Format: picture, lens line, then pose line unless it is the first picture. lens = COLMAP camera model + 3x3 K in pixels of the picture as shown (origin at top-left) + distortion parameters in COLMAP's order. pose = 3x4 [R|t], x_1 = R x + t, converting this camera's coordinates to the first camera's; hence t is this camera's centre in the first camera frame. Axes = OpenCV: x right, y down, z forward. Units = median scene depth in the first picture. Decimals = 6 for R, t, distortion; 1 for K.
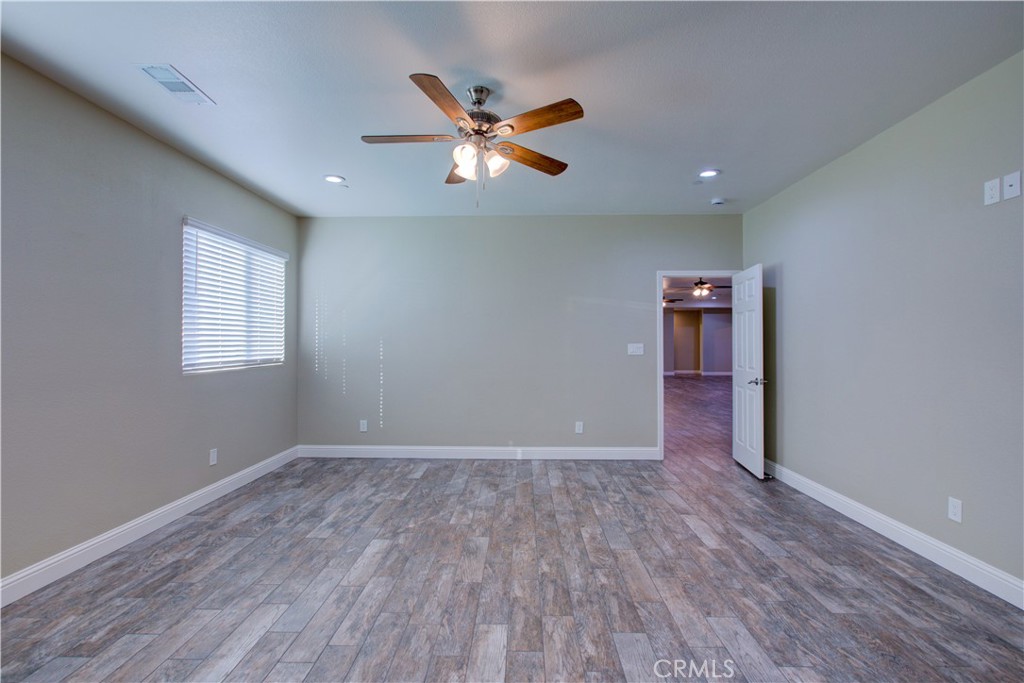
lens RADIAL K [[470.8, 0, 511.7], [0, 470.8, 339.2], [0, 0, 1]] dist [-0.010562, 0.004662]
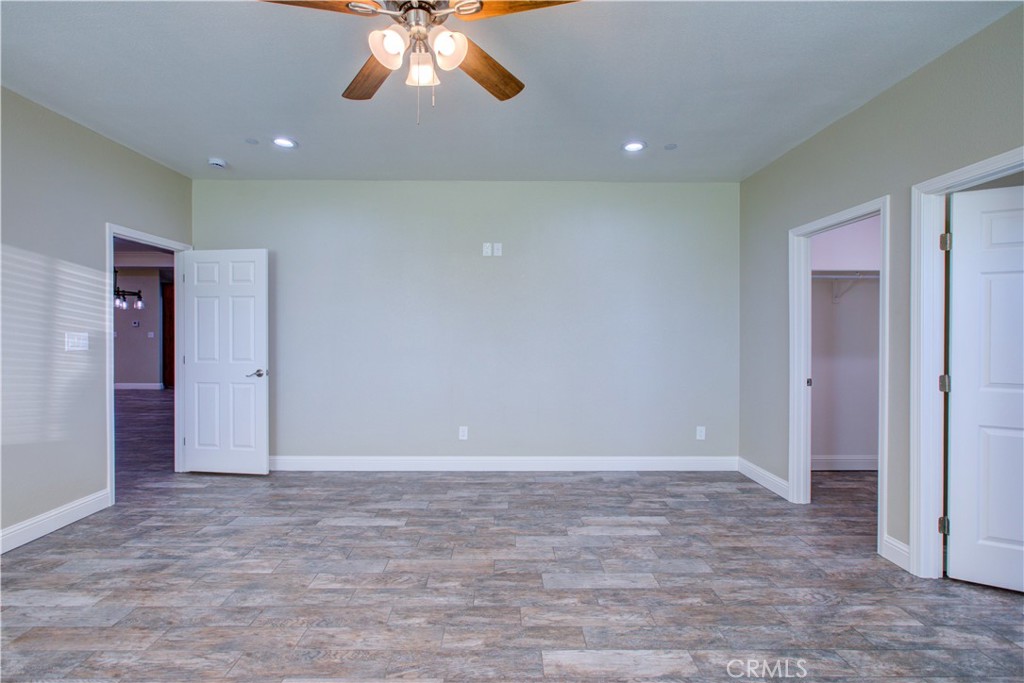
lens RADIAL K [[470.8, 0, 505.5], [0, 470.8, 337.8], [0, 0, 1]] dist [-0.010562, 0.004662]
pose [[-0.032493, -0.010184, 0.999420, -0.636017], [-0.012328, 0.999876, 0.009788, 0.005358], [-0.999396, -0.012002, -0.032614, 0.790088]]
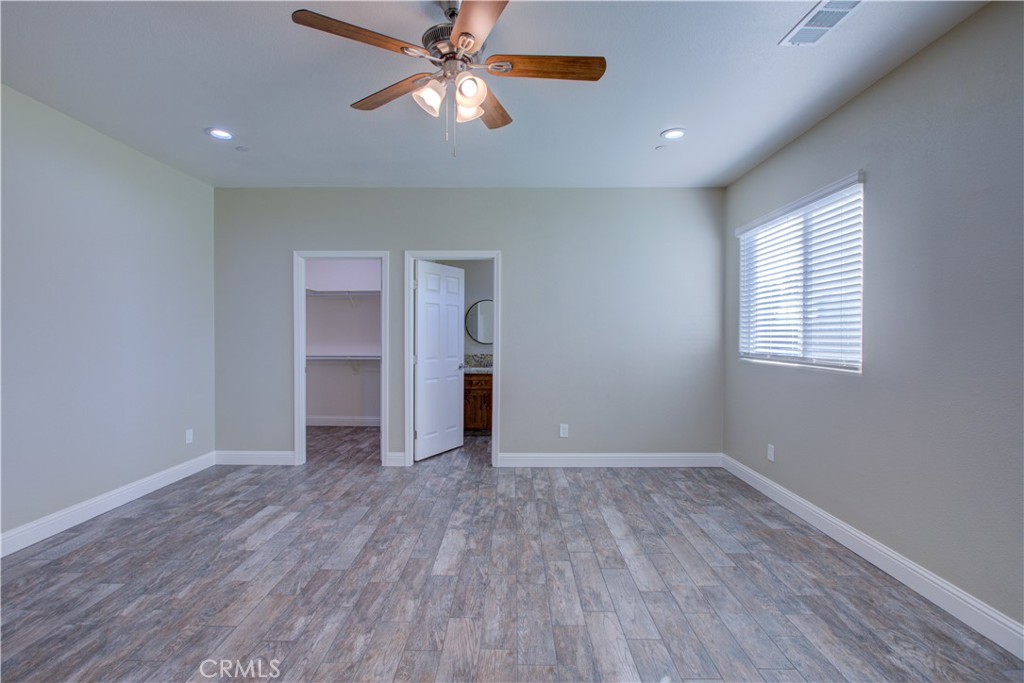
lens RADIAL K [[470.8, 0, 512.3], [0, 470.8, 339.4], [0, 0, 1]] dist [-0.010562, 0.004662]
pose [[-0.999758, -0.002485, -0.021849, -0.132189], [-0.002524, 0.999995, 0.001761, 0.013913], [0.021845, 0.001816, -0.999760, 1.552778]]
